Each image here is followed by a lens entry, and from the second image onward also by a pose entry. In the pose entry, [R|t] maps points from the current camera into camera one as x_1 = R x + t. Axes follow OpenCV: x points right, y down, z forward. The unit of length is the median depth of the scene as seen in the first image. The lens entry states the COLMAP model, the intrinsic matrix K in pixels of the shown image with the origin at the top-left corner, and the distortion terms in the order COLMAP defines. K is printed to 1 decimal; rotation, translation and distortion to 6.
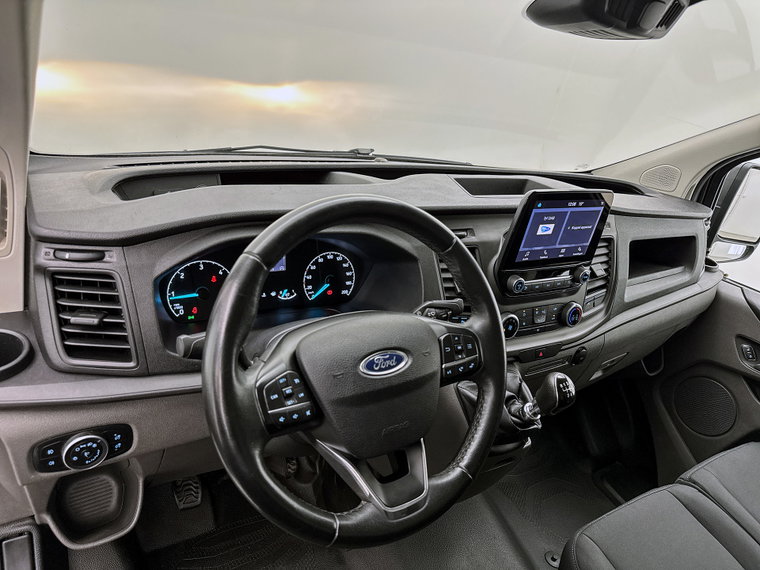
lens RADIAL K [[541.3, 0, 371.2], [0, 541.3, 275.3], [0, 0, 1]] dist [0.072446, -0.048354]
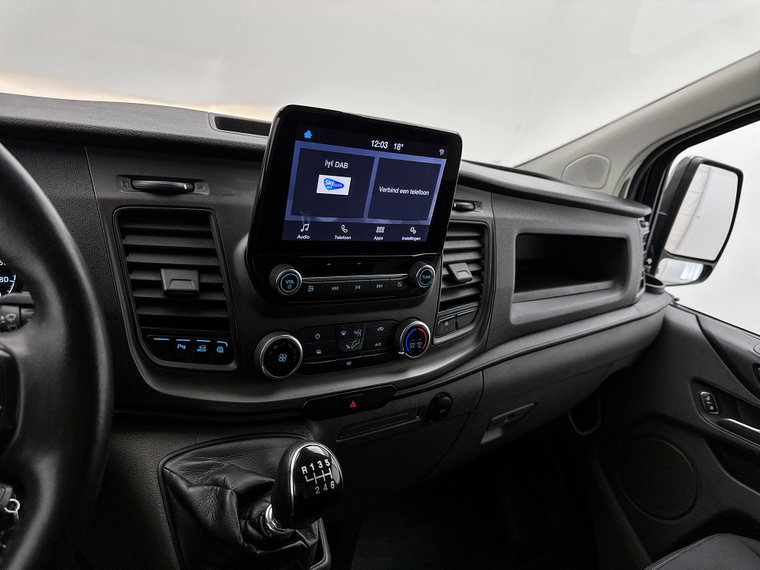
lens RADIAL K [[541.3, 0, 377.4], [0, 541.3, 286.2], [0, 0, 1]] dist [0.072446, -0.048354]
pose [[0.999521, 0.001852, 0.030880, 0.291487], [0.000558, 0.996963, -0.077874, 0.056590], [-0.030930, 0.077854, 0.996485, 0.361337]]
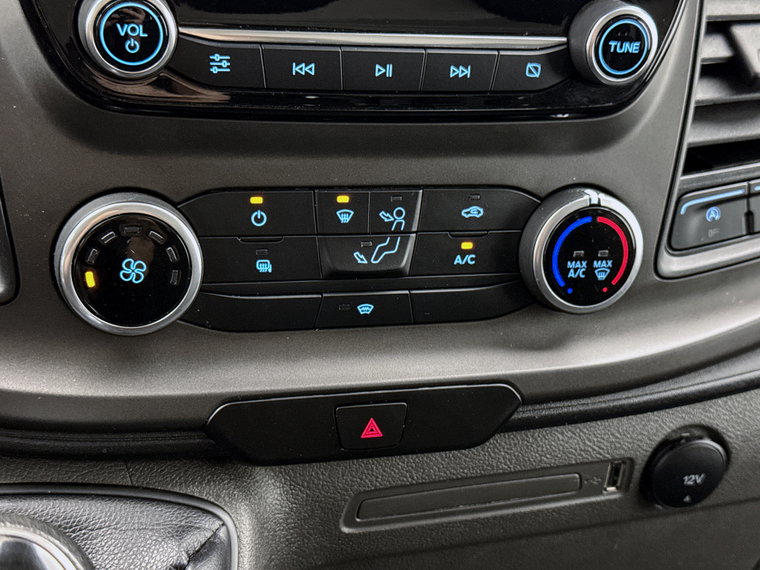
lens RADIAL K [[1133.0, 0, 381.3], [0, 1133.0, 308.8], [0, 0, 1]] dist [0.092269, 0.000000]
pose [[0.962291, 0.052185, -0.266969, 0.387219], [-0.049987, 0.998637, 0.015026, 0.085653], [0.267389, -0.001114, 0.963588, 0.545063]]
